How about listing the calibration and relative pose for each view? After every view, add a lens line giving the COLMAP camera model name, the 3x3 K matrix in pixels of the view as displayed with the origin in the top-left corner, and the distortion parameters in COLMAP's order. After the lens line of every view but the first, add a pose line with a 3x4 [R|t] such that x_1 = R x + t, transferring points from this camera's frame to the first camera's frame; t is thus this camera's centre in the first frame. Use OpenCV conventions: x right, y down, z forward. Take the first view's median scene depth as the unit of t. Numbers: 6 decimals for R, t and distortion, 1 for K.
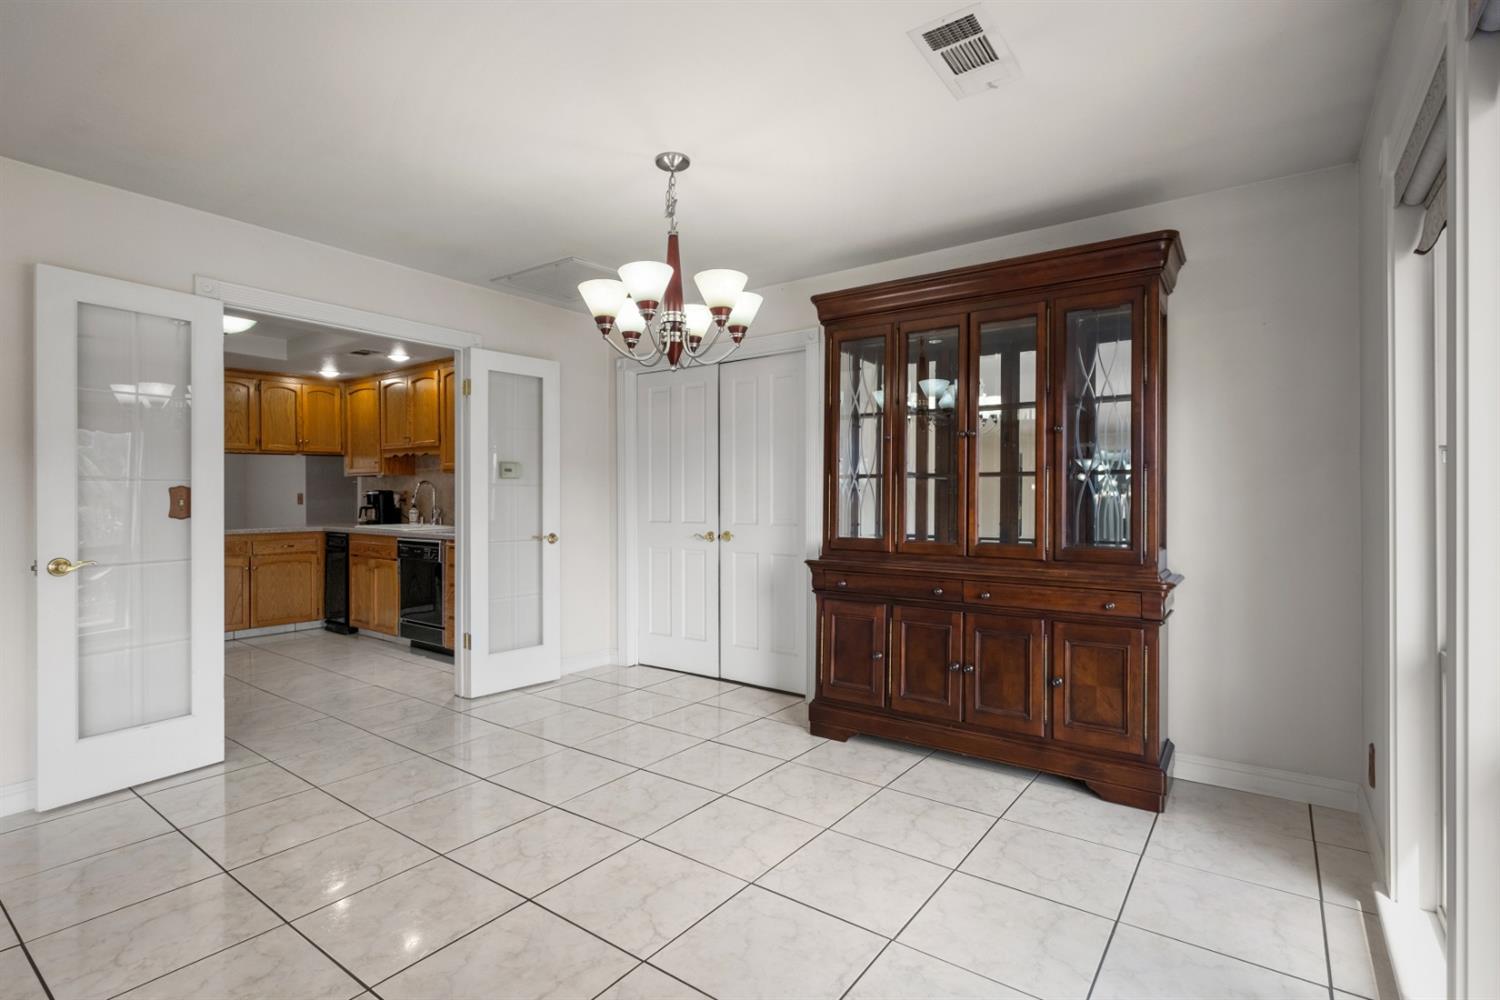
lens RADIAL K [[724.3, 0, 759.6], [0, 724.3, 494.4], [0, 0, 1]] dist [0.006155, 0.000498]
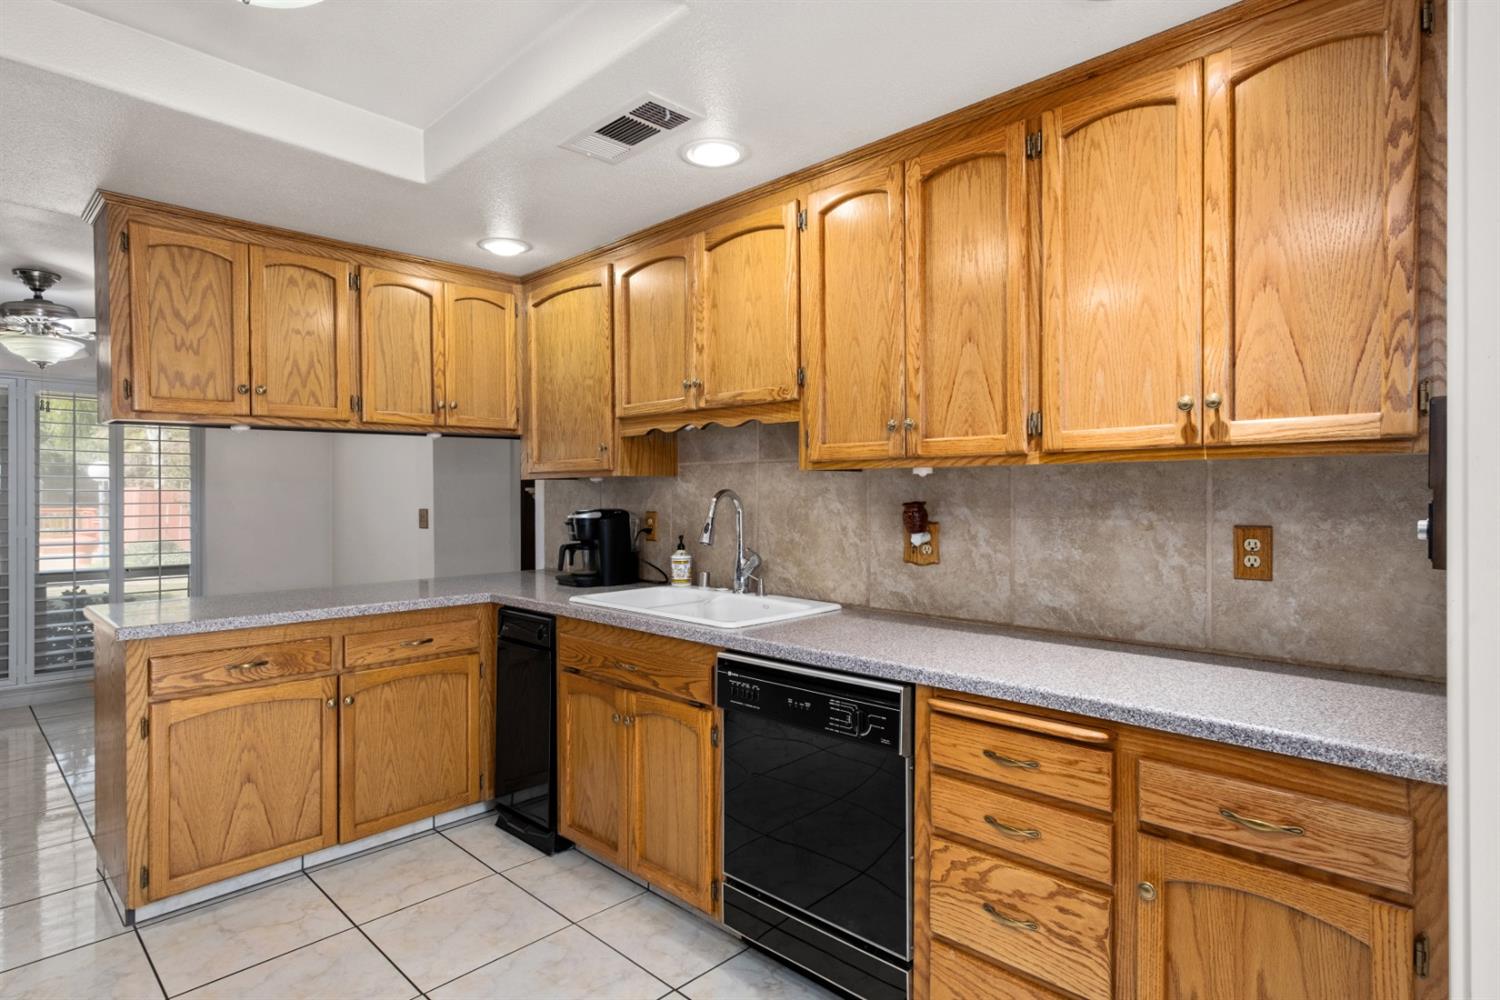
lens RADIAL K [[724.3, 0, 738.1], [0, 724.3, 497.0], [0, 0, 1]] dist [0.006155, 0.000498]
pose [[0.993376, -0.000943, -0.114902, -0.401406], [0.001189, 0.999997, 0.002073, -0.015178], [0.114900, -0.002196, 0.993375, 0.578207]]
